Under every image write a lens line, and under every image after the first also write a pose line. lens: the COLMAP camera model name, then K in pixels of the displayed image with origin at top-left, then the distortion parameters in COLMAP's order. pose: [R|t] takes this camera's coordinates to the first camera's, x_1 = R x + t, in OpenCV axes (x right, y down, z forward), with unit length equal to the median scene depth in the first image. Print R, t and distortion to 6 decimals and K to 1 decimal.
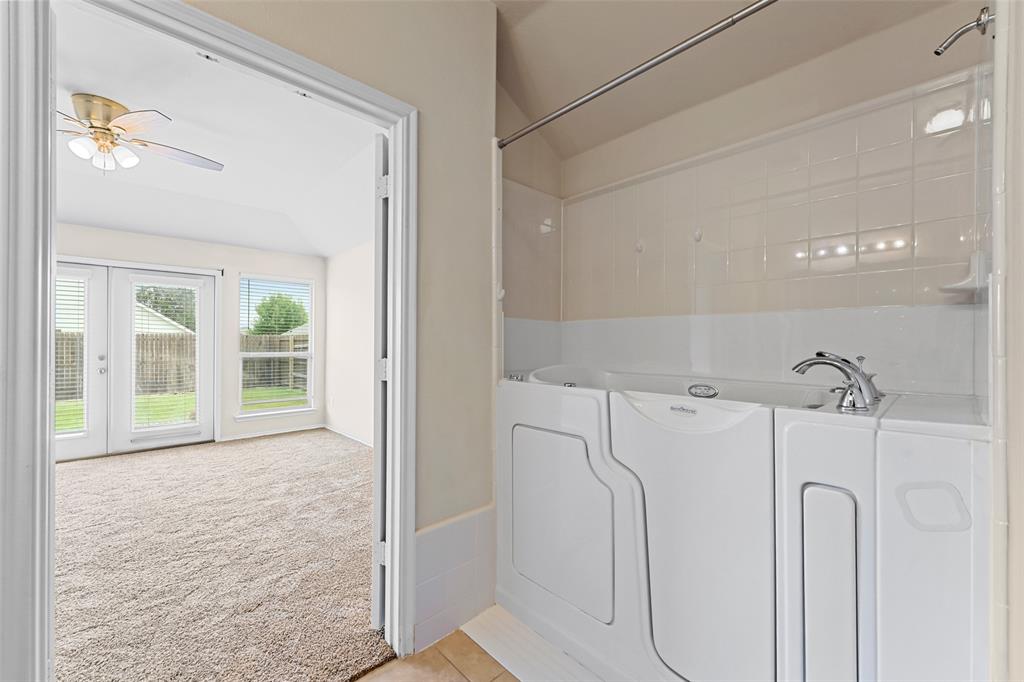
lens RADIAL K [[405.1, 0, 505.0], [0, 405.1, 345.9], [0, 0, 1]] dist [0.012259, -0.004705]
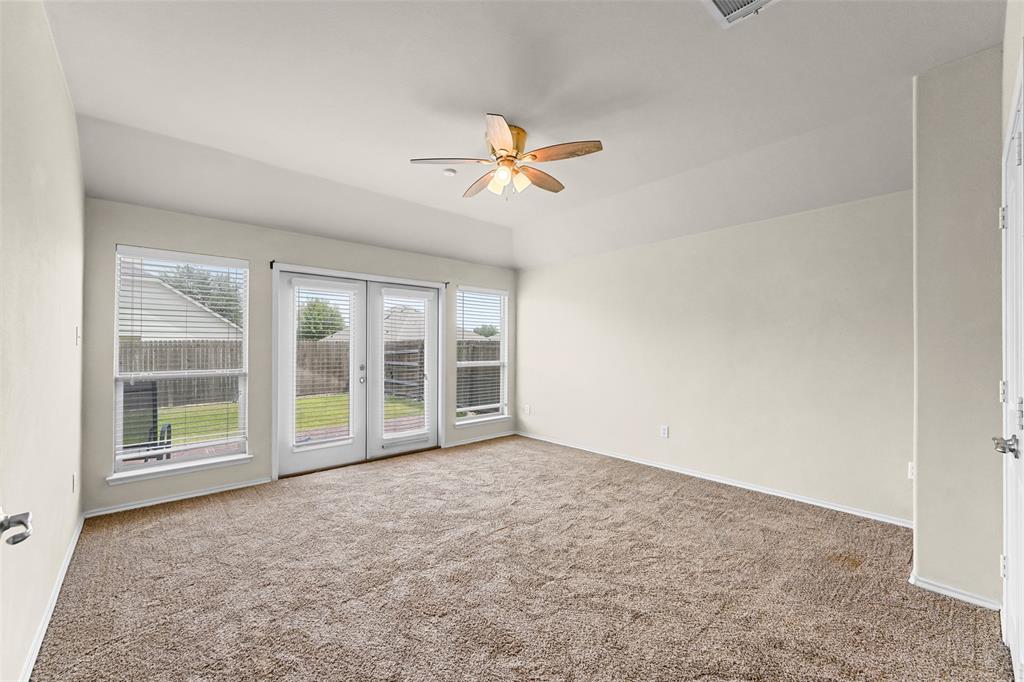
lens RADIAL K [[405.1, 0, 505.0], [0, 405.1, 345.9], [0, 0, 1]] dist [0.012259, -0.004705]
pose [[0.999686, 0.000170, -0.025041, -0.550819], [-0.000392, 0.999961, -0.008864, -0.016770], [0.025038, 0.008871, 0.999647, -0.033043]]
